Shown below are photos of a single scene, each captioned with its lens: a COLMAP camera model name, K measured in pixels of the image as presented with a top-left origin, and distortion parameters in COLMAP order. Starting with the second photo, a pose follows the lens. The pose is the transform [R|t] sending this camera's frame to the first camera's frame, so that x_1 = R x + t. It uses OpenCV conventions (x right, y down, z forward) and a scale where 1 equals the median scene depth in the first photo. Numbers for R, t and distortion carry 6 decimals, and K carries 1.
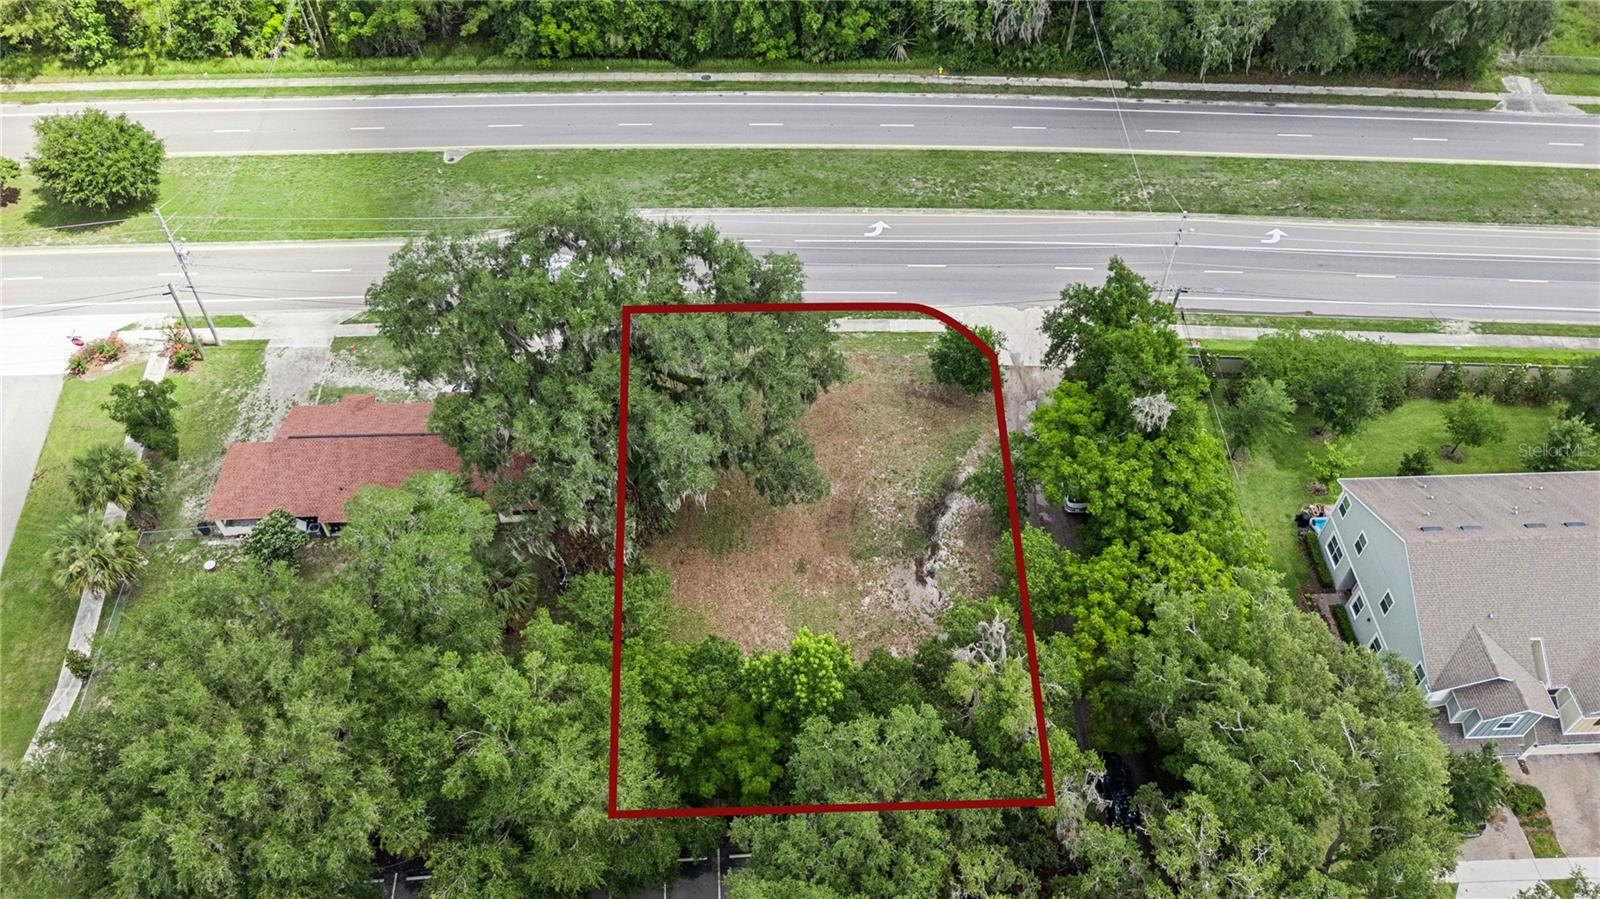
lens RADIAL K [[1195.6, 0, 801.6], [0, 1195.6, 448.7], [0, 0, 1]] dist [0.070231, -0.060441]
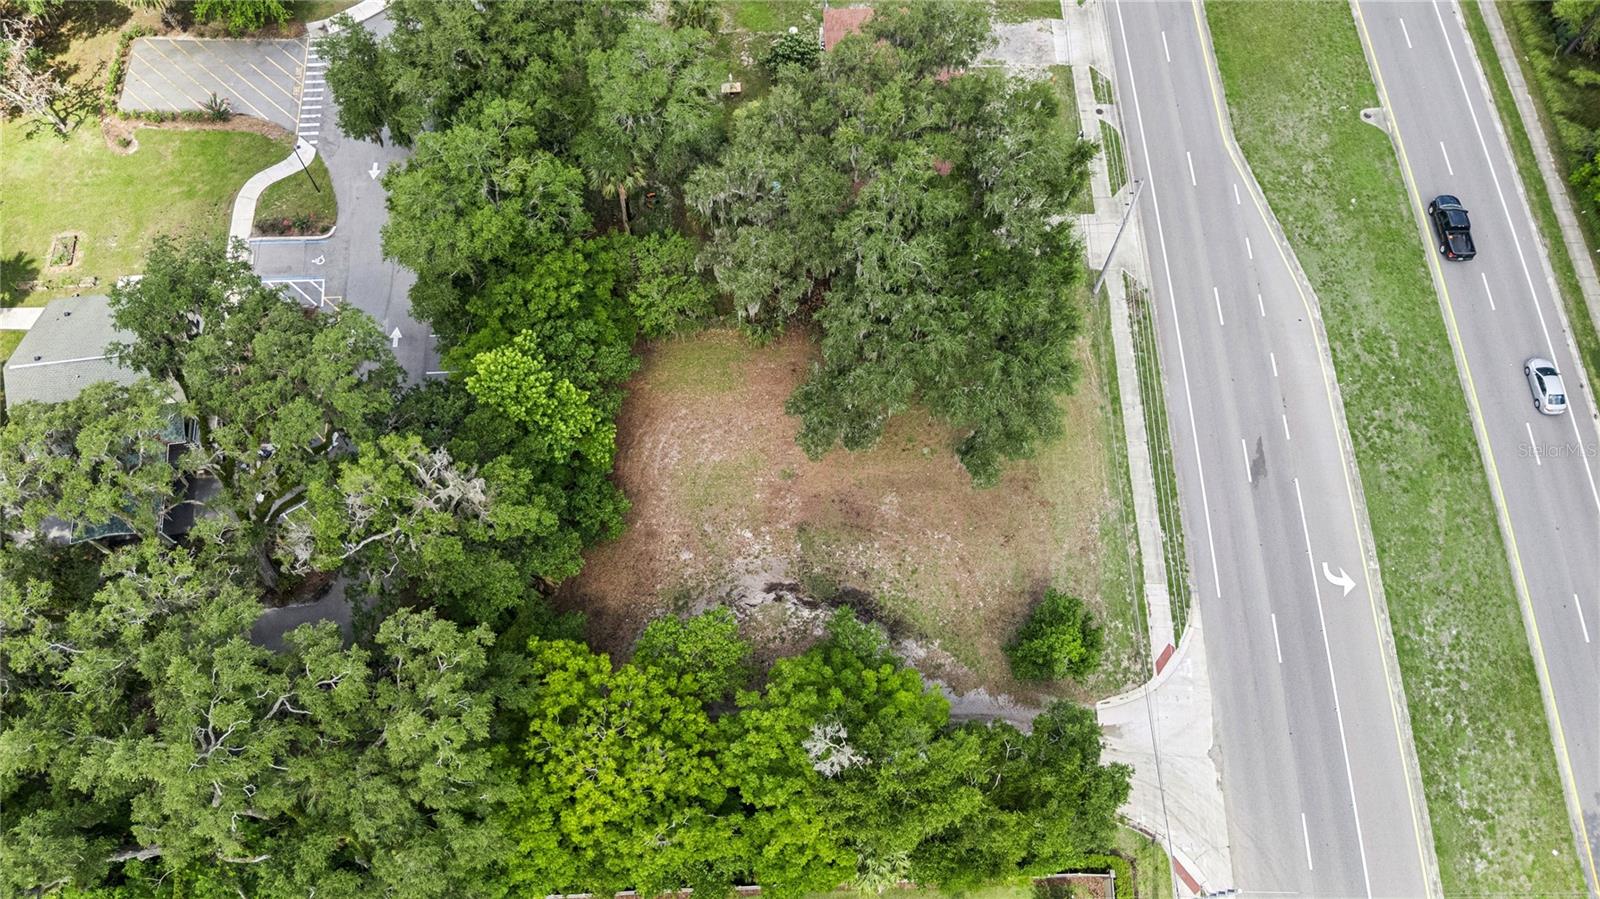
lens RADIAL K [[1195.6, 0, 807.3], [0, 1195.6, 449.1], [0, 0, 1]] dist [0.070231, -0.060441]
pose [[-0.003464, 0.901678, -0.432394, 0.374988], [-0.778932, 0.268724, 0.566615, -0.441502], [0.627099, 0.338768, 0.701415, 0.272703]]
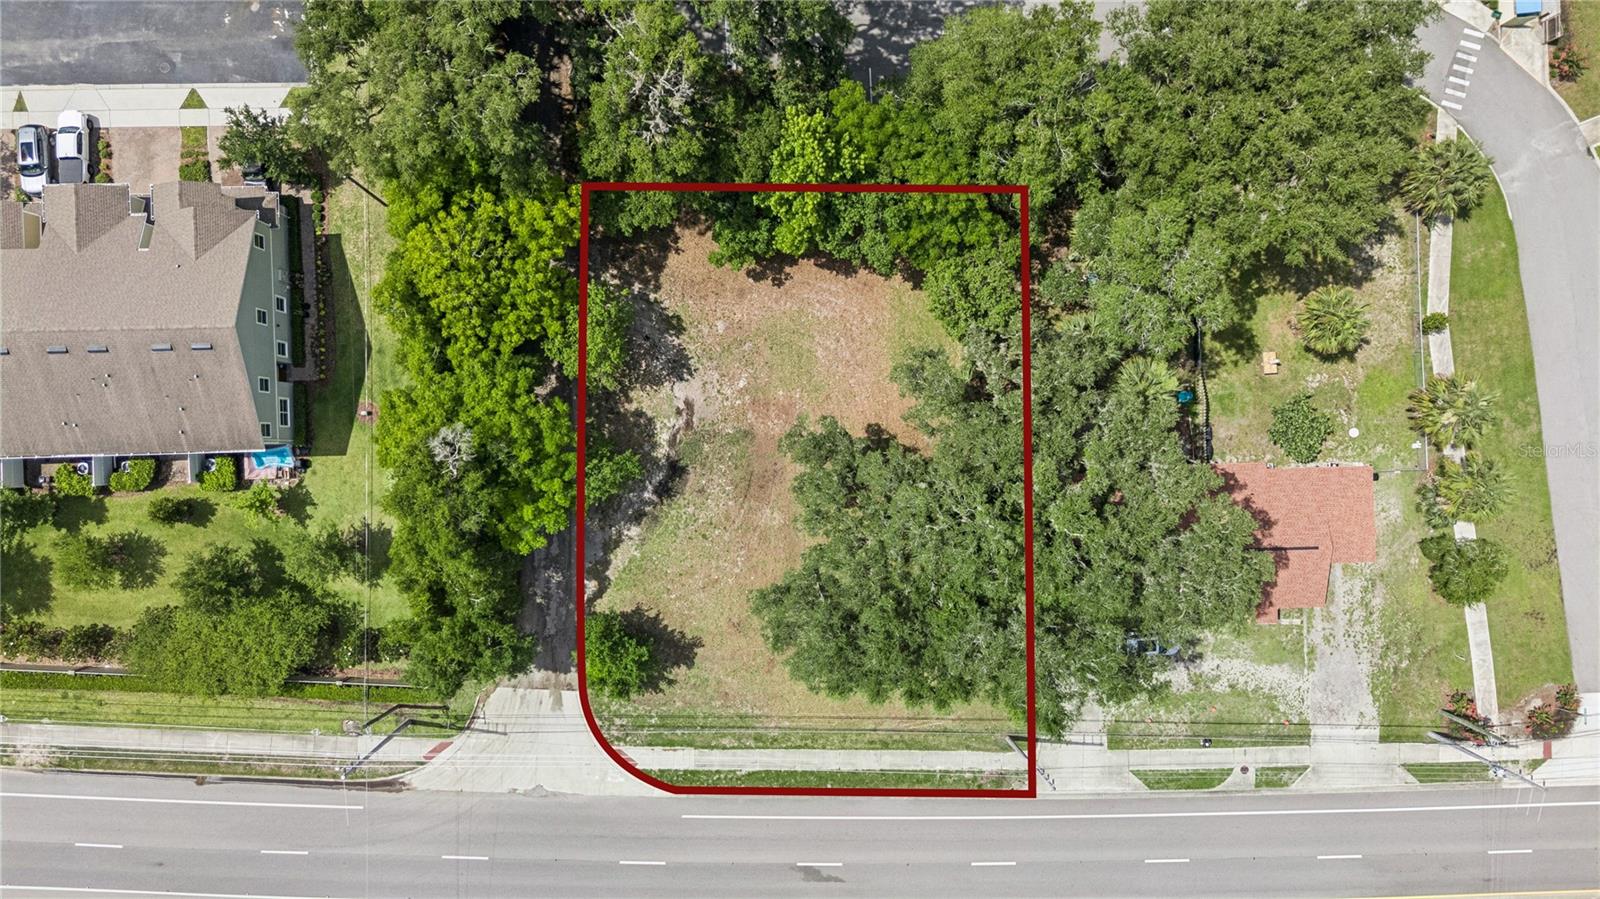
lens RADIAL K [[1195.6, 0, 805.7], [0, 1195.6, 461.5], [0, 0, 1]] dist [0.070231, -0.060441]
pose [[-0.999020, -0.018736, -0.040091, 0.034504], [-0.011253, -0.768605, 0.639625, -0.544665], [-0.042798, 0.639449, 0.767641, 0.195801]]
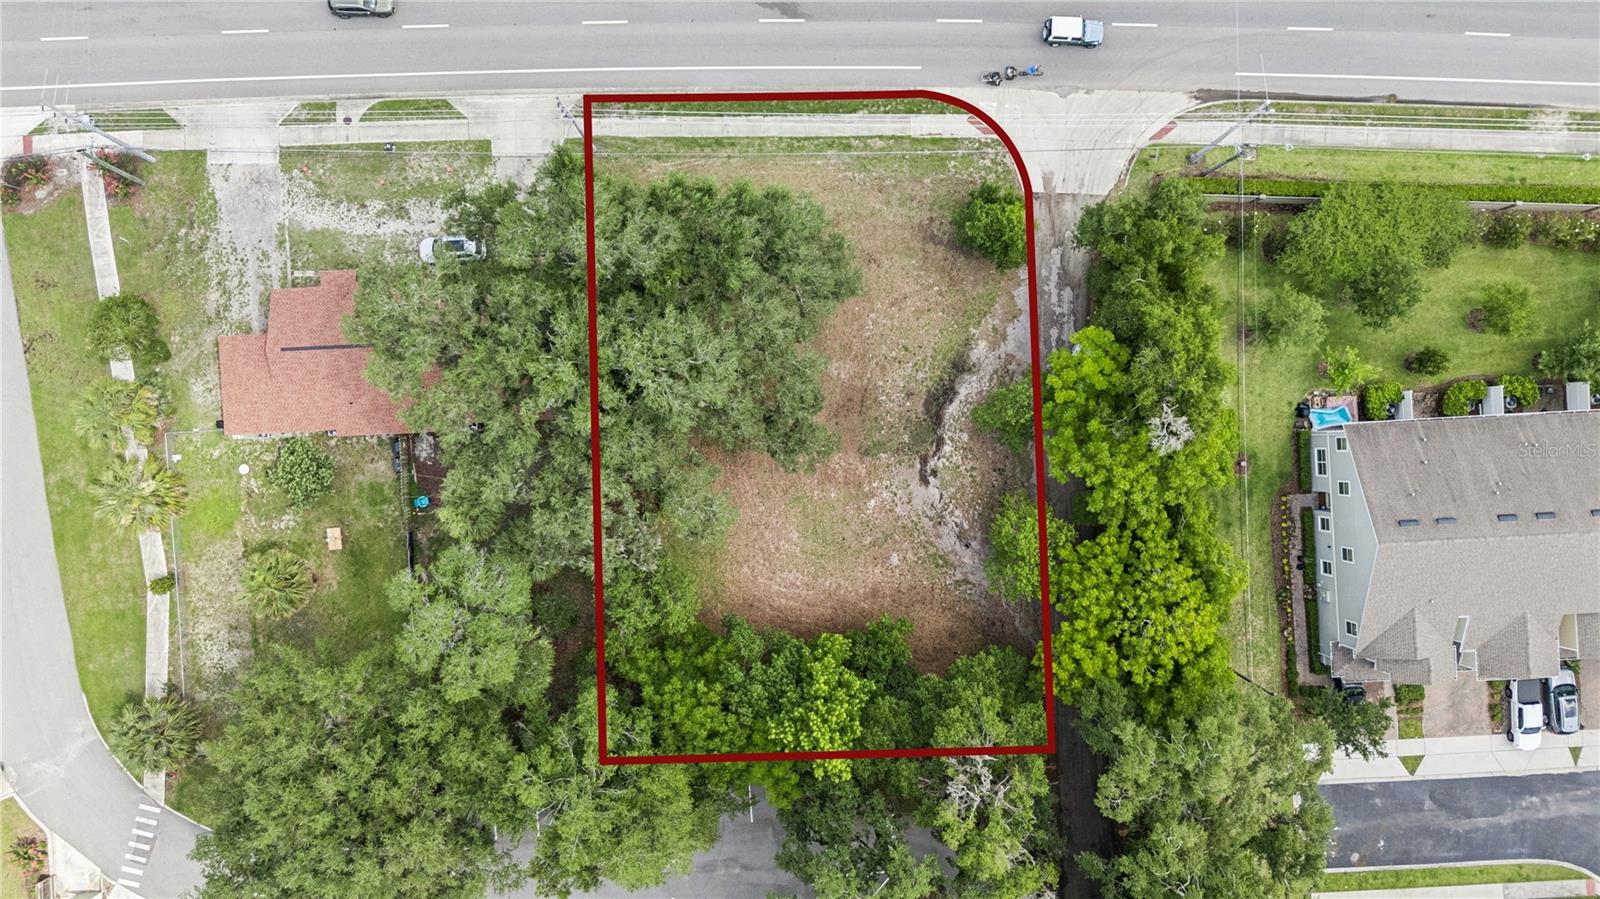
lens RADIAL K [[1195.6, 0, 799.1], [0, 1195.6, 444.0], [0, 0, 1]] dist [0.070231, -0.060441]
pose [[0.999926, -0.005211, 0.011032, -0.020194], [-0.003169, 0.762253, 0.647272, -0.538918], [-0.011782, -0.647259, 0.762179, 0.194680]]
